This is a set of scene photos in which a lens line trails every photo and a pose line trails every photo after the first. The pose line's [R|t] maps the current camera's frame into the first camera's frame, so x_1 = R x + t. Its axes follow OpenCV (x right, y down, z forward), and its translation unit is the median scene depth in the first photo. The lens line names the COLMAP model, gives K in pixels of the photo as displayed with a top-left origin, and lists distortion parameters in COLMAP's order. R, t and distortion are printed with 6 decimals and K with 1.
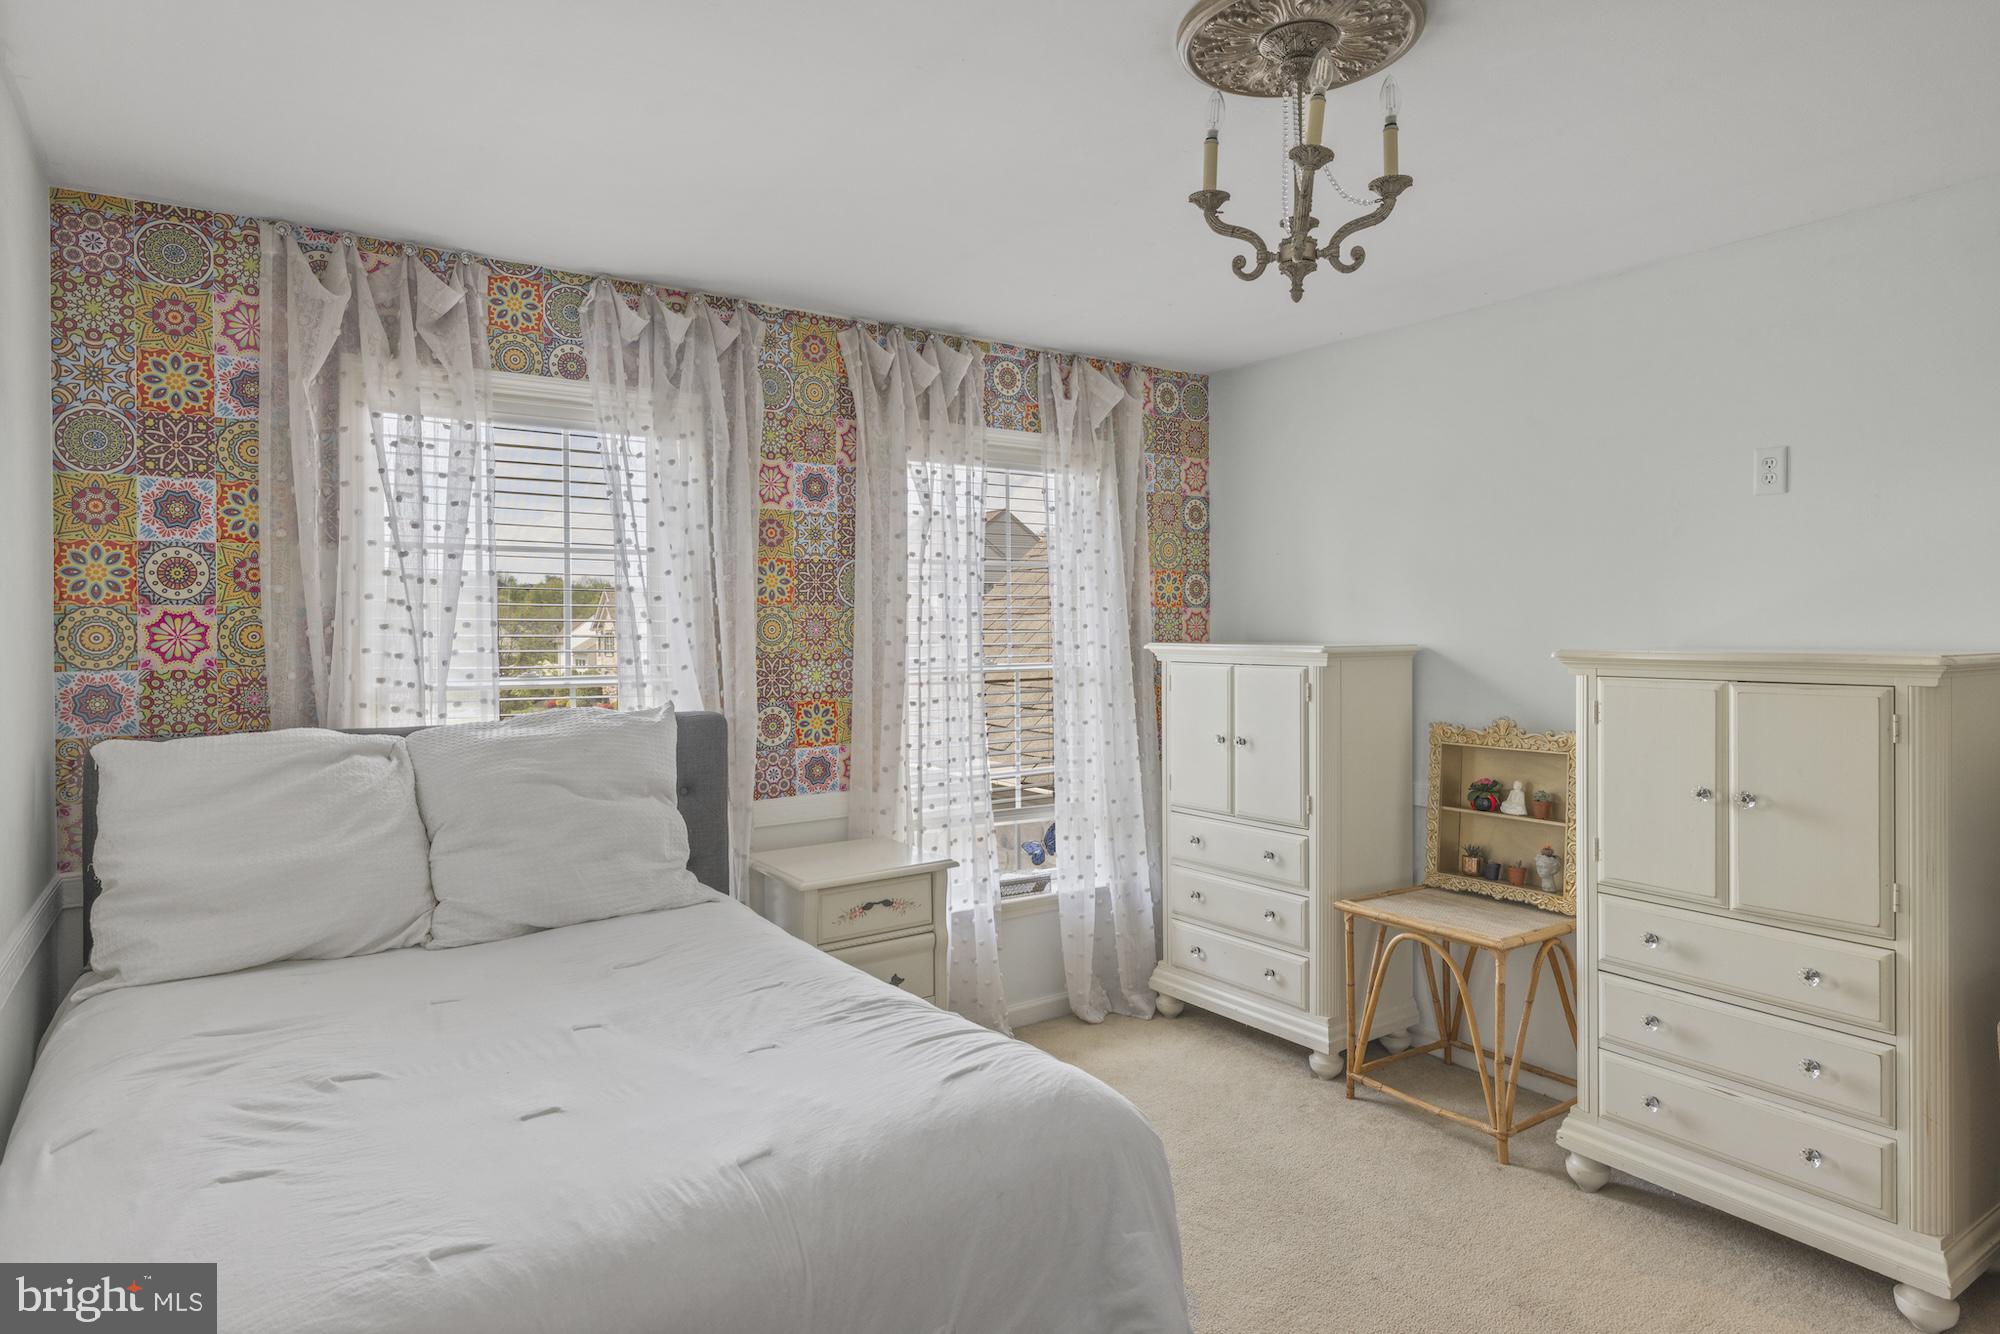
lens RADIAL K [[1117.6, 0, 1002.8], [0, 1117.6, 647.2], [0, 0, 1]] dist [-0.001246, -0.000196]
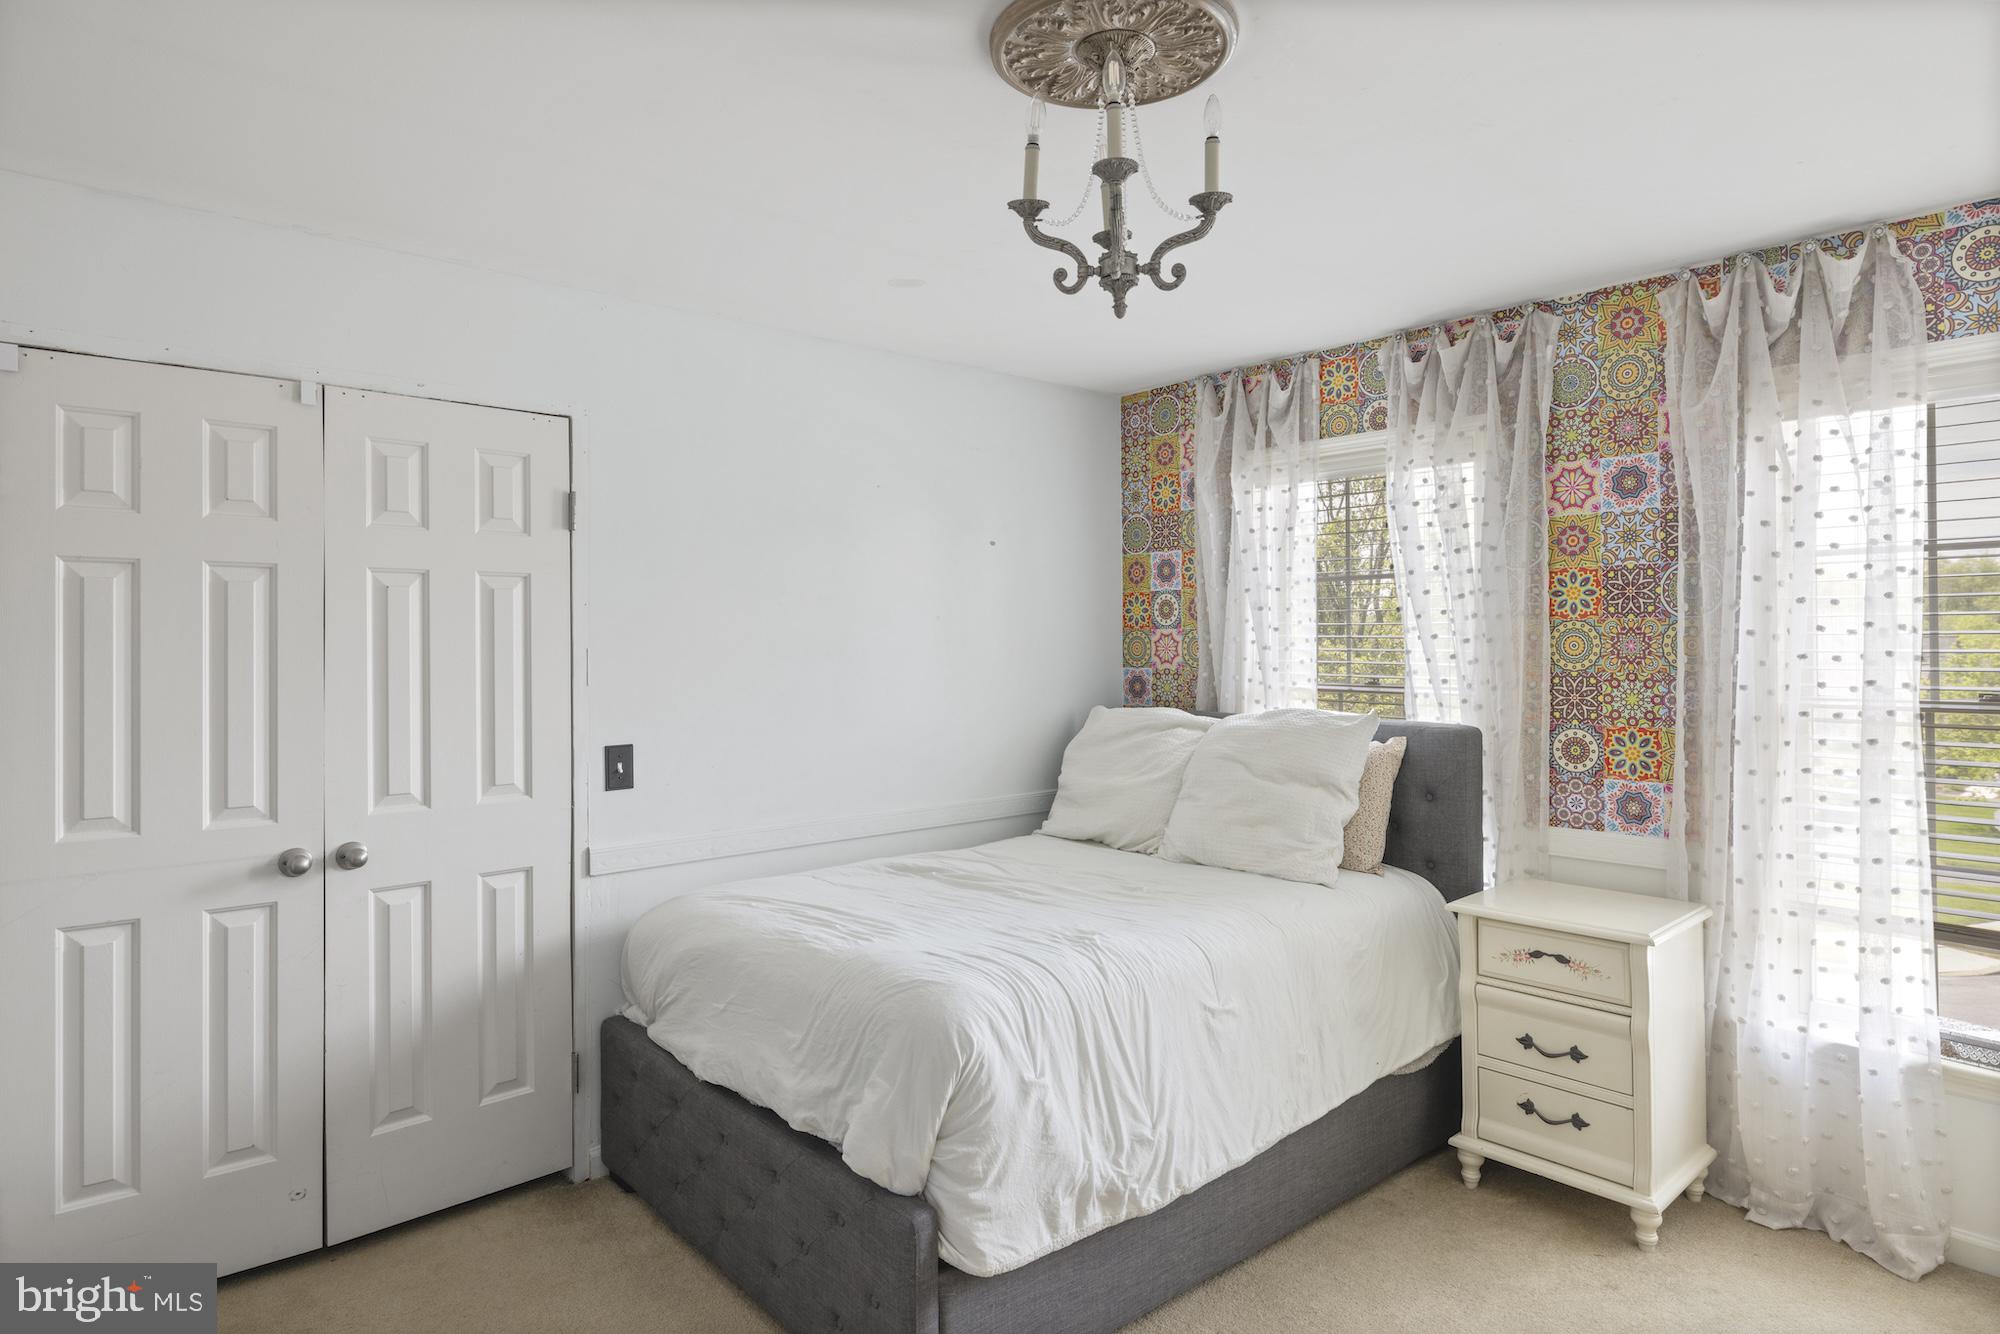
lens RADIAL K [[1117.6, 0, 1001.7], [0, 1117.6, 659.1], [0, 0, 1]] dist [-0.001246, -0.000196]
pose [[0.130515, 0.018494, -0.991274, 0.647527], [-0.014387, 0.999756, 0.016758, -0.013223], [0.991342, 0.012074, 0.130749, 0.413046]]
